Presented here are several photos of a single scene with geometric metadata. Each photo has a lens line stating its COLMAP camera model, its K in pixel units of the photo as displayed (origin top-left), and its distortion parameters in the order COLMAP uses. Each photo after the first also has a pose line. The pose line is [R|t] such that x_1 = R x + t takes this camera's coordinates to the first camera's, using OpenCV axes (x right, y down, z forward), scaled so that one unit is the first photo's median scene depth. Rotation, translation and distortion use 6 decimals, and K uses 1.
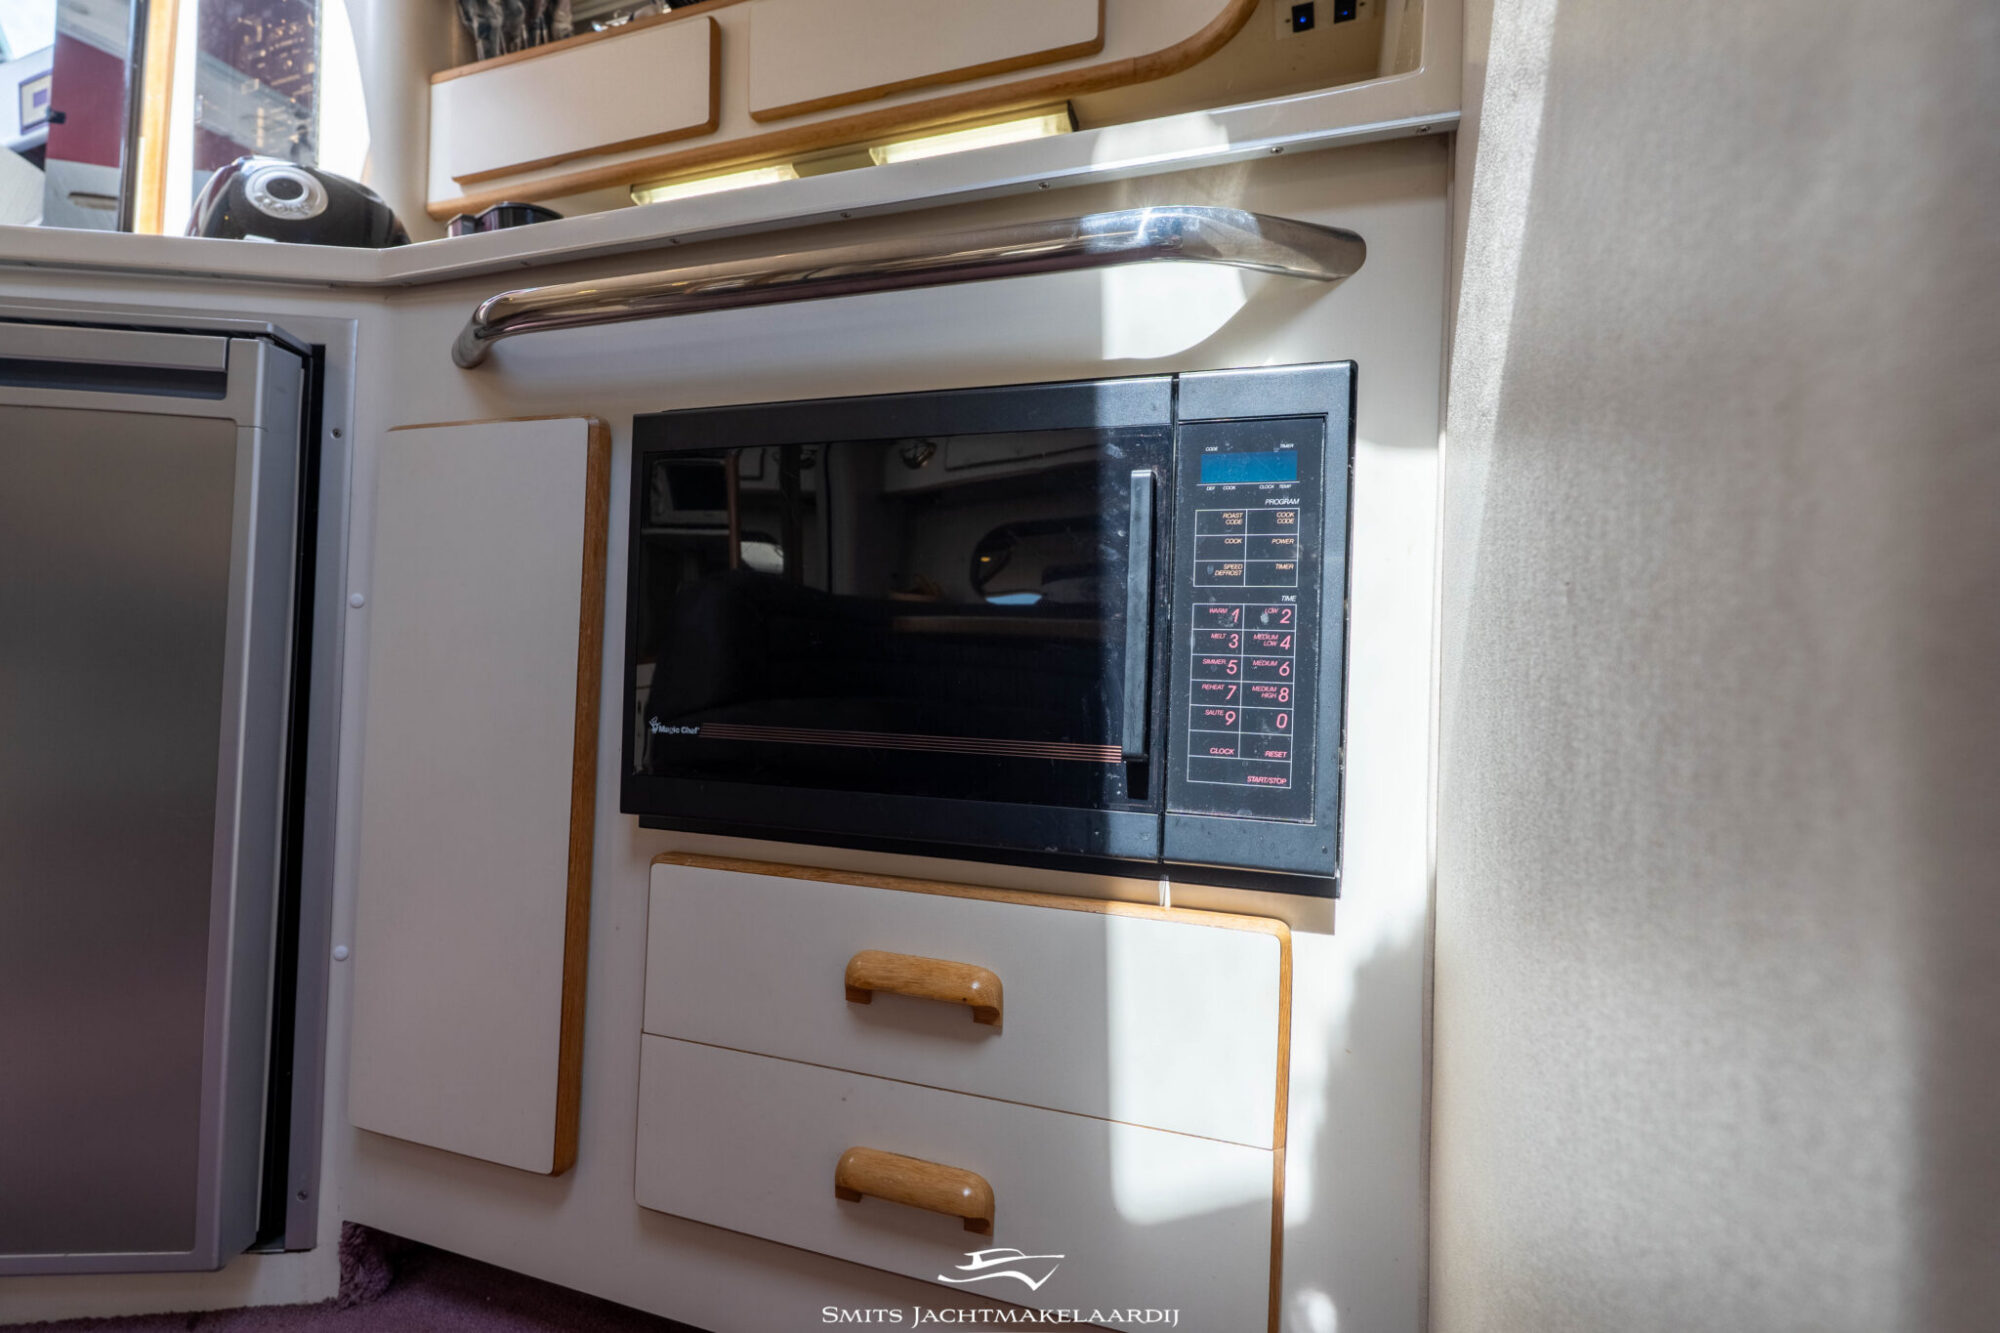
lens RADIAL K [[878.4, 0, 999.1], [0, 878.4, 668.3], [0, 0, 1]] dist [-0.004630, 0.000755]
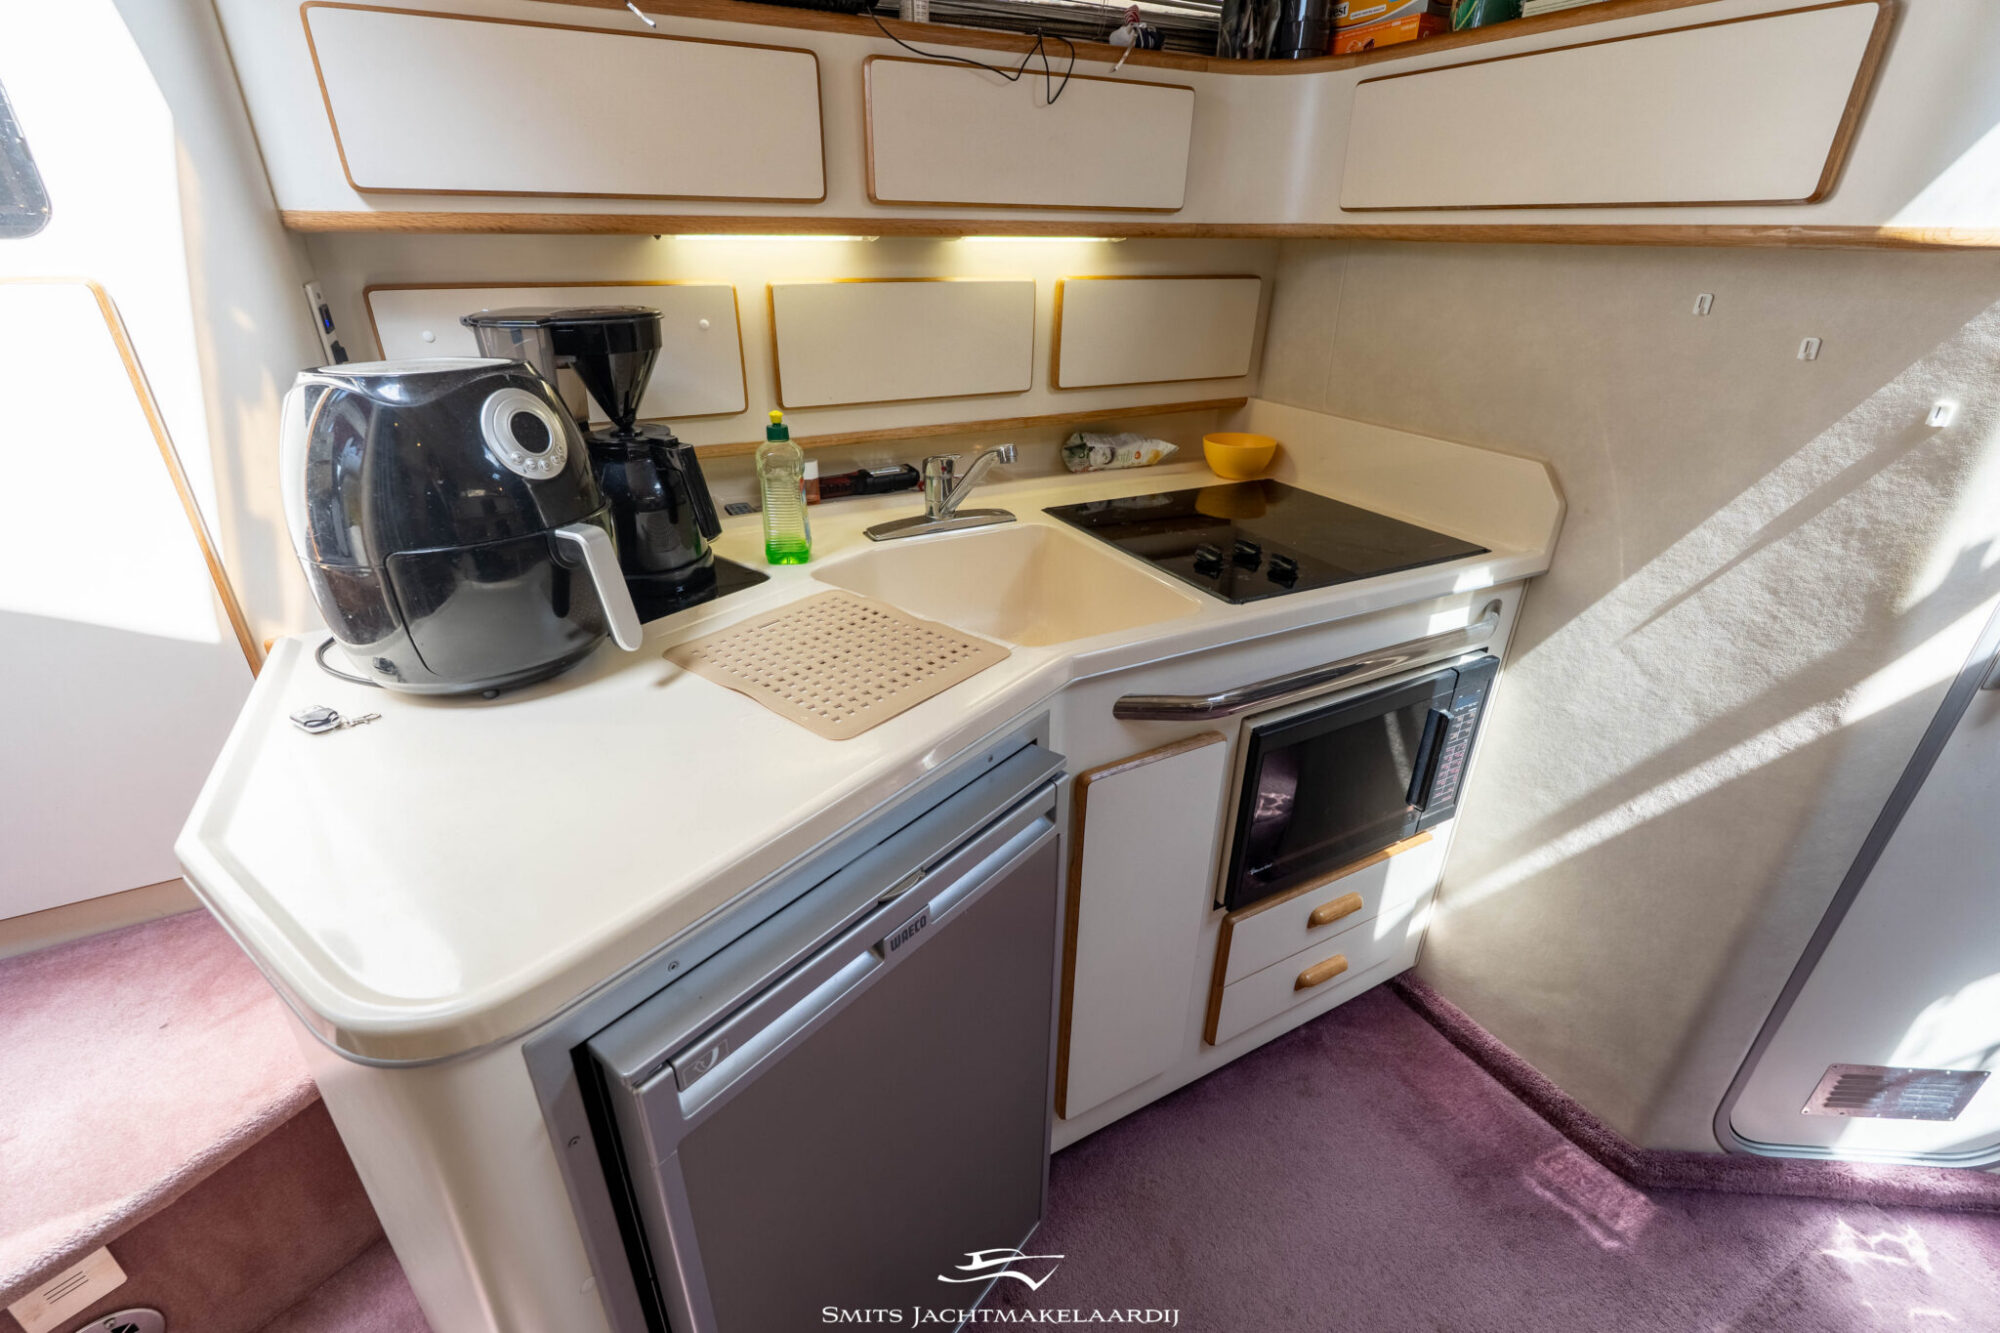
lens RADIAL K [[878.4, 0, 1002.1], [0, 878.4, 668.7], [0, 0, 1]] dist [-0.004630, 0.000755]
pose [[0.687482, -0.339224, 0.642103, -1.083754], [-0.000766, 0.883854, 0.467762, -0.717890], [-0.726201, -0.322070, 0.607374, 0.213347]]
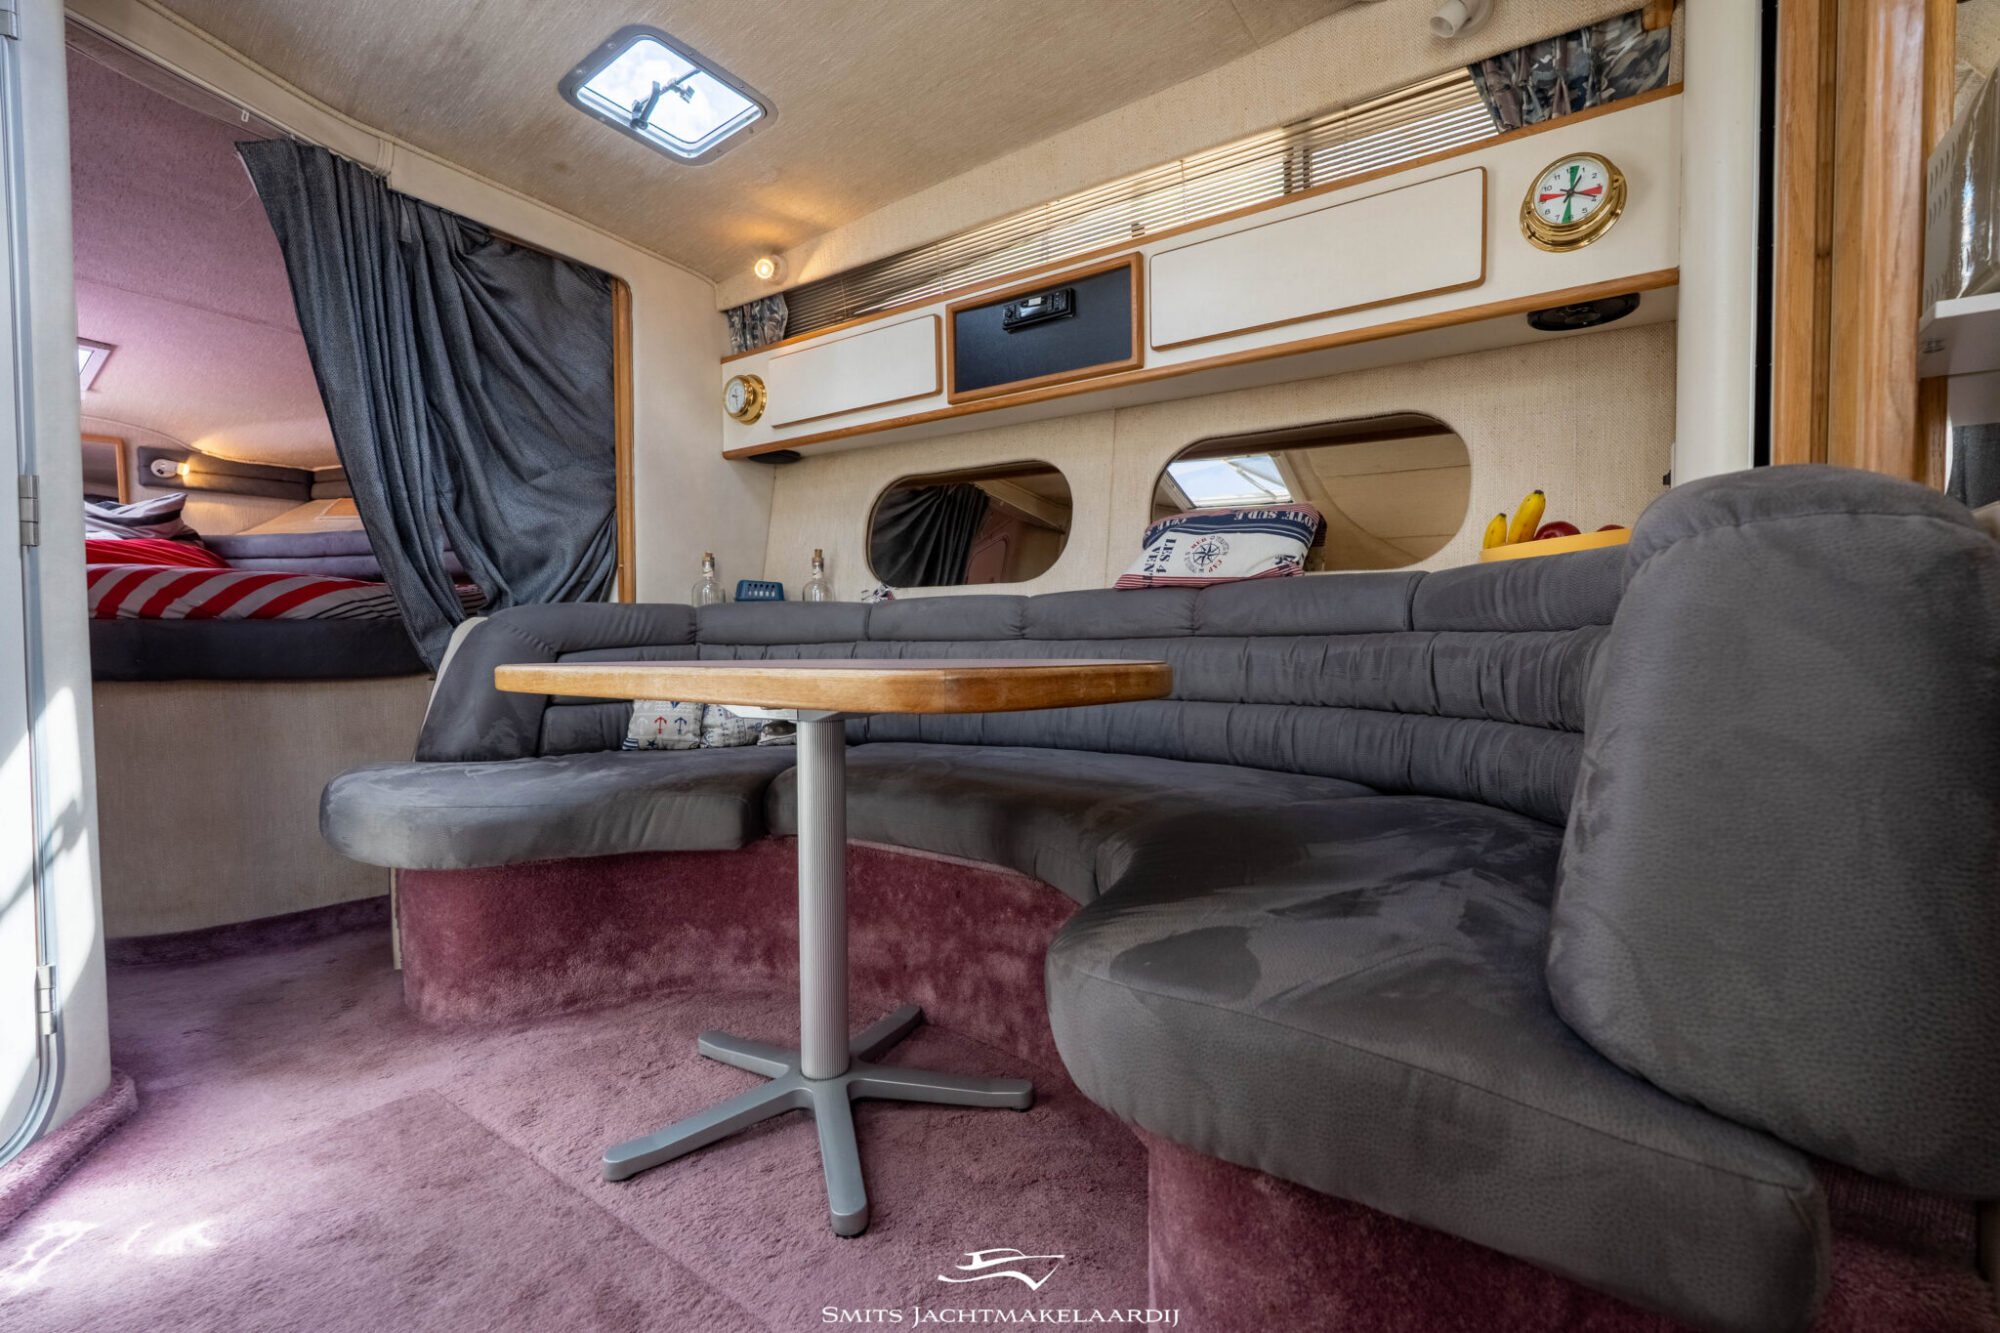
lens RADIAL K [[878.4, 0, 1000.8], [0, 878.4, 668.9], [0, 0, 1]] dist [-0.004630, 0.000755]
pose [[-0.948016, -0.015473, 0.317846, -1.065744], [-0.005486, 0.999464, 0.032289, -0.157336], [-0.318175, 0.028867, -0.947592, 0.366439]]
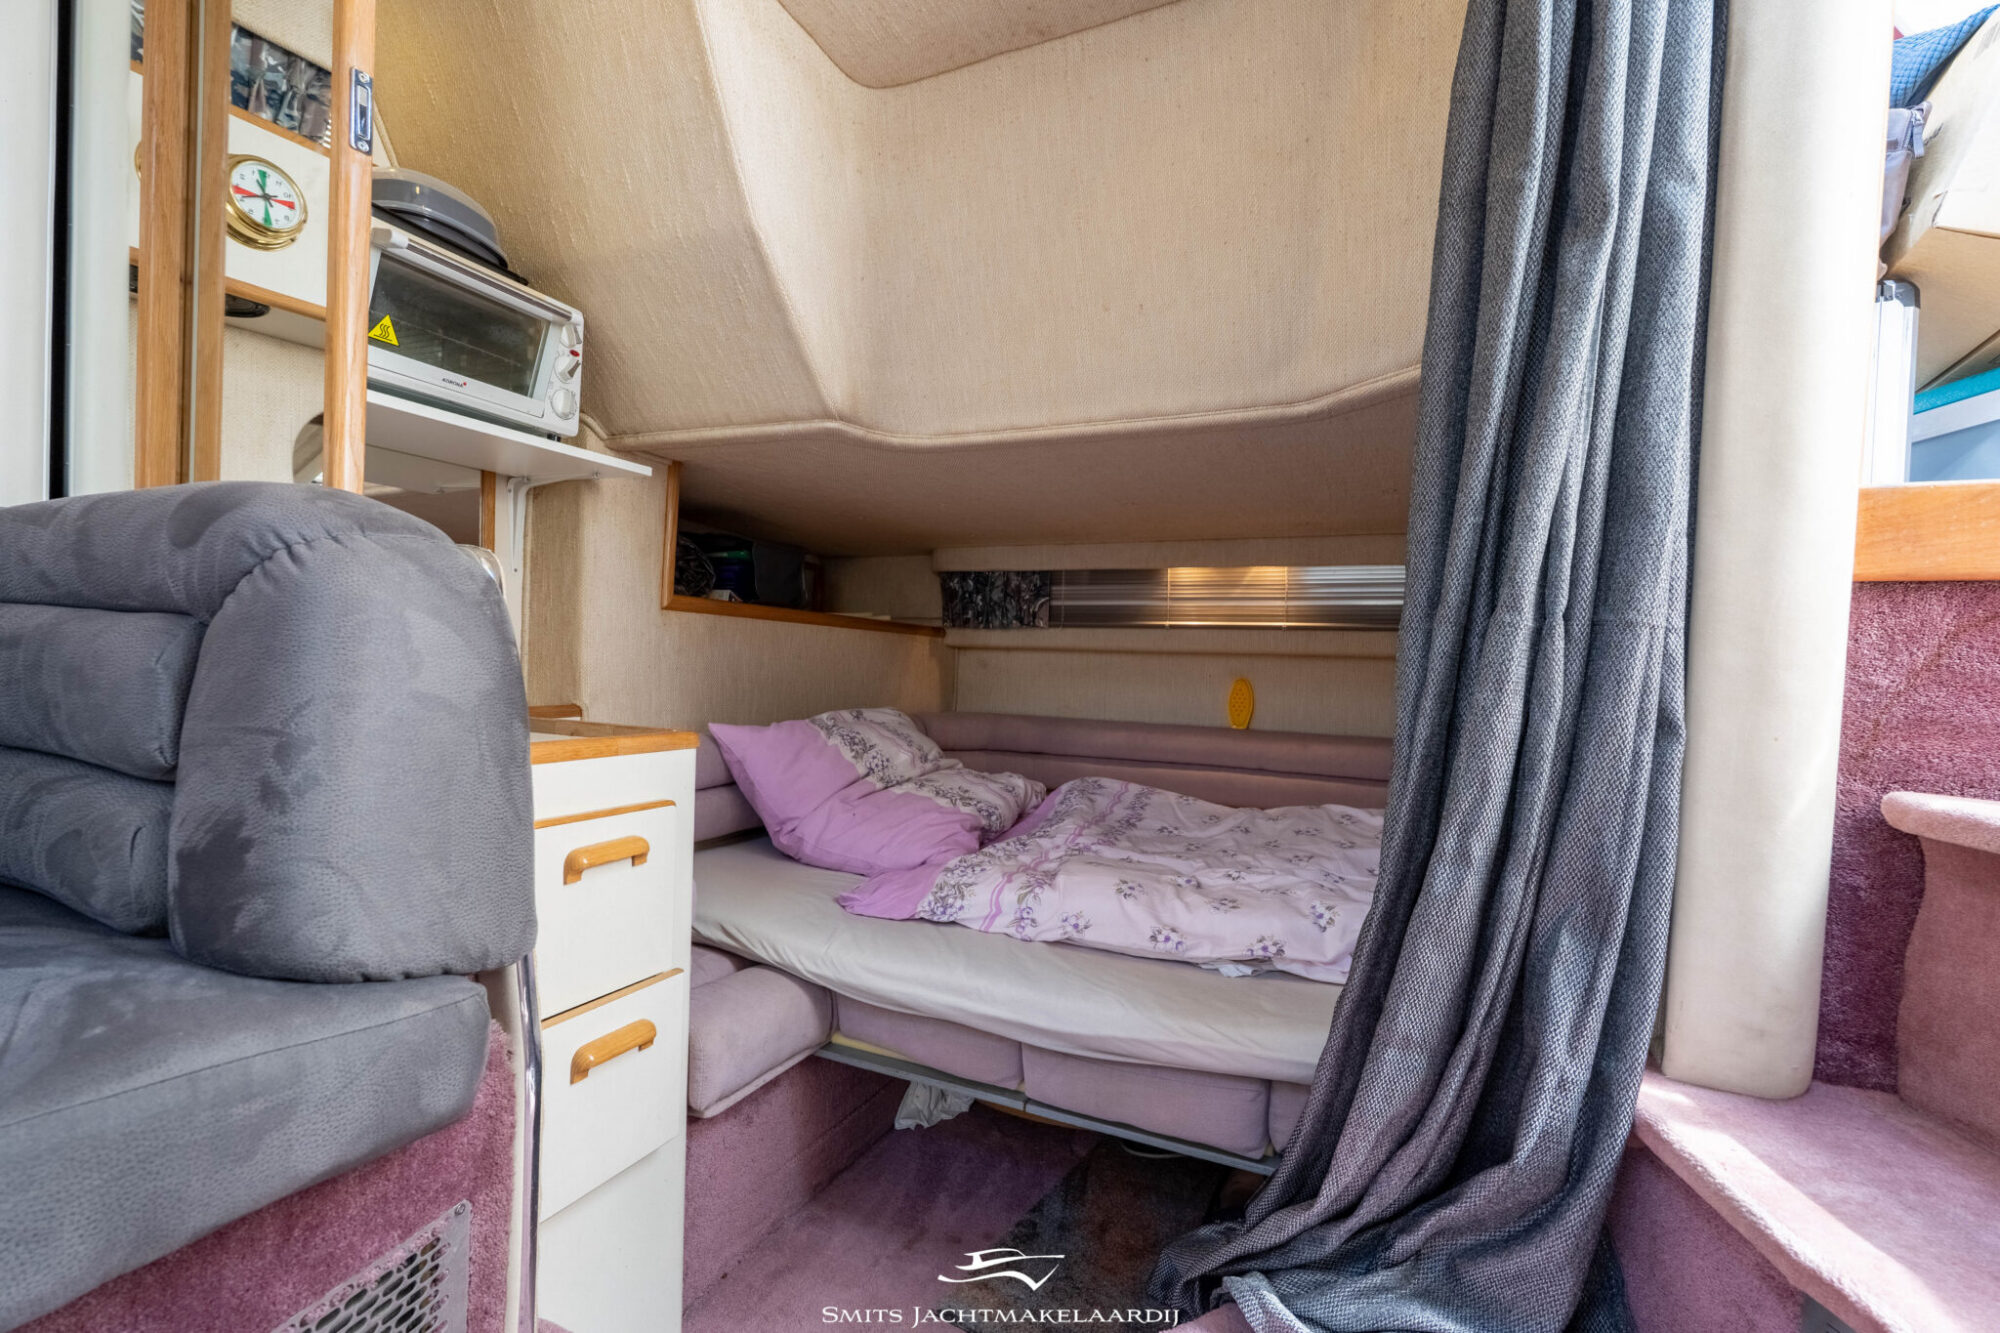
lens RADIAL K [[878.4, 0, 1004.7], [0, 878.4, 664.7], [0, 0, 1]] dist [-0.004630, 0.000755]
pose [[-0.117691, -0.004965, -0.993038, -0.724485], [-0.032652, 0.999466, -0.001127, -0.143967], [0.992513, 0.032292, -0.117790, 0.295369]]
